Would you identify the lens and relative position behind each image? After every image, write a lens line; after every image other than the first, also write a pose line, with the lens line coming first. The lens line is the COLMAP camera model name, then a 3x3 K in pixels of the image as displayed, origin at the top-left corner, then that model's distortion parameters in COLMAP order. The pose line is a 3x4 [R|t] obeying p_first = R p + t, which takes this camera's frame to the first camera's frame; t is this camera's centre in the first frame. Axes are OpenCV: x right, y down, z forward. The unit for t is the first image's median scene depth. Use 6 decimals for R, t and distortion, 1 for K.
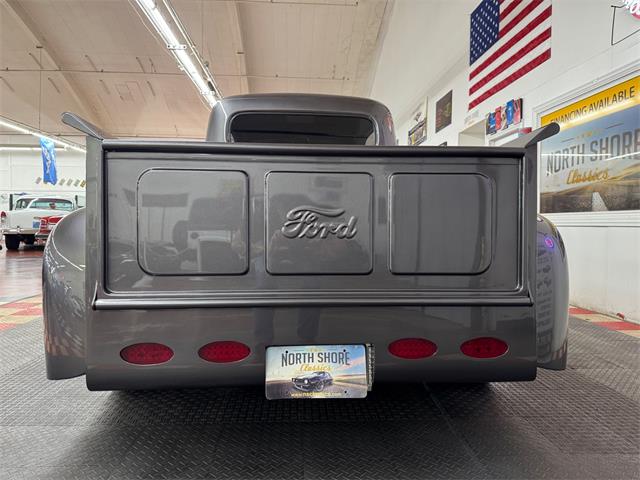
lens RADIAL K [[455.5, 0, 320.6], [0, 455.5, 240.9], [0, 0, 1]] dist [0.034150, -0.034989]
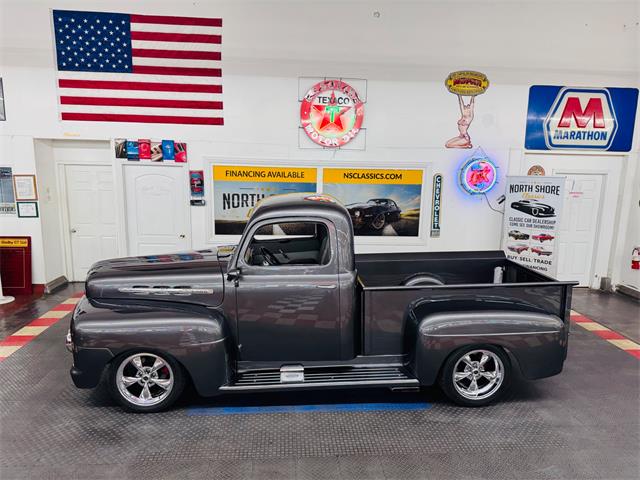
lens RADIAL K [[451.3, 0, 320.0], [0, 451.3, 240.0], [0, 0, 1]] dist [0.104534, -0.157604]
pose [[-0.013799, -0.186875, 0.982287, -1.136602], [0.014582, 0.982238, 0.187071, -0.380904], [-0.999798, 0.016905, -0.010829, 0.890294]]
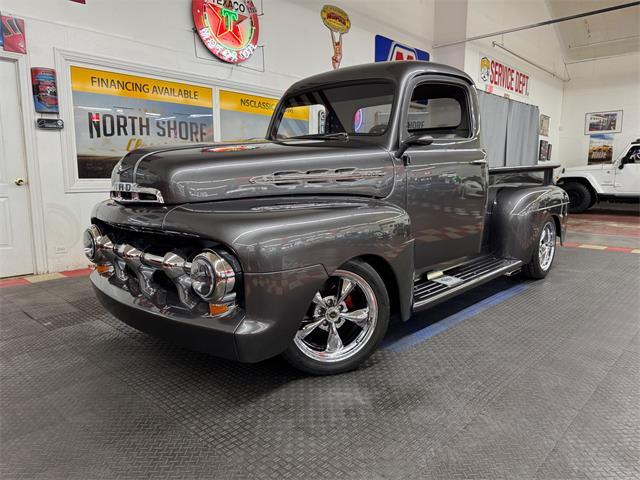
lens RADIAL K [[455.5, 0, 320.6], [0, 455.5, 240.9], [0, 0, 1]] dist [0.034150, -0.034989]
pose [[-0.684527, -0.125837, 0.718045, -0.636854], [0.011718, 0.982962, 0.183434, -0.124744], [-0.728894, 0.133979, -0.671389, 1.627385]]
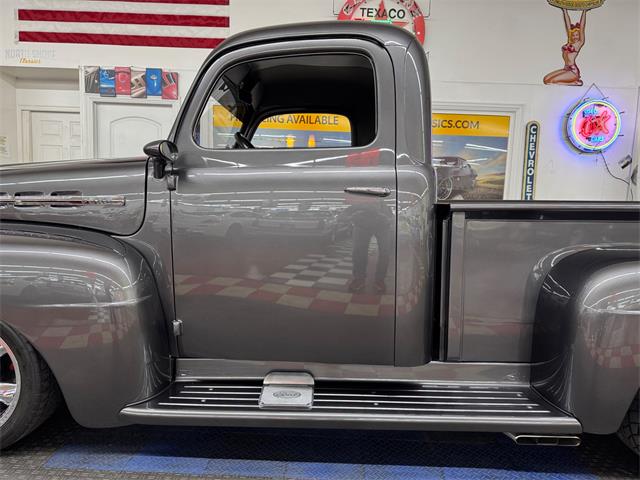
lens RADIAL K [[458.5, 0, 320.0], [0, 458.5, 240.0], [0, 0, 1]] dist [0.004484, 0.000556]
pose [[0.076537, -0.107181, 0.991289, -0.652312], [-0.001585, 0.994191, 0.107617, -0.109068], [-0.997065, -0.009808, 0.075922, 0.879664]]
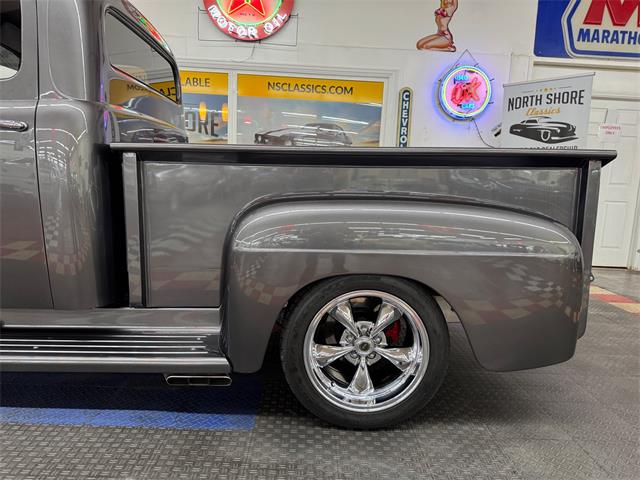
lens RADIAL K [[455.5, 0, 320.6], [0, 455.5, 240.9], [0, 0, 1]] dist [0.034150, -0.034989]
pose [[0.041379, -0.150083, 0.987807, -0.627698], [-0.009566, 0.988549, 0.150596, -0.071403], [-0.999098, -0.015681, 0.039469, 0.576000]]
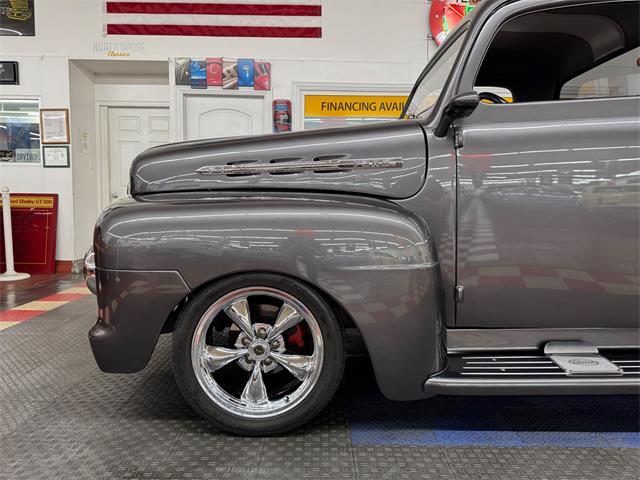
lens RADIAL K [[453.6, 0, 320.0], [0, 453.6, 235.0], [0, 0, 1]] dist [0.053767, -0.066846]
pose [[0.060916, -0.087850, 0.994269, -0.650700], [0.021932, 0.995997, 0.086659, -0.069075], [-0.997902, 0.016528, 0.062599, 1.158940]]
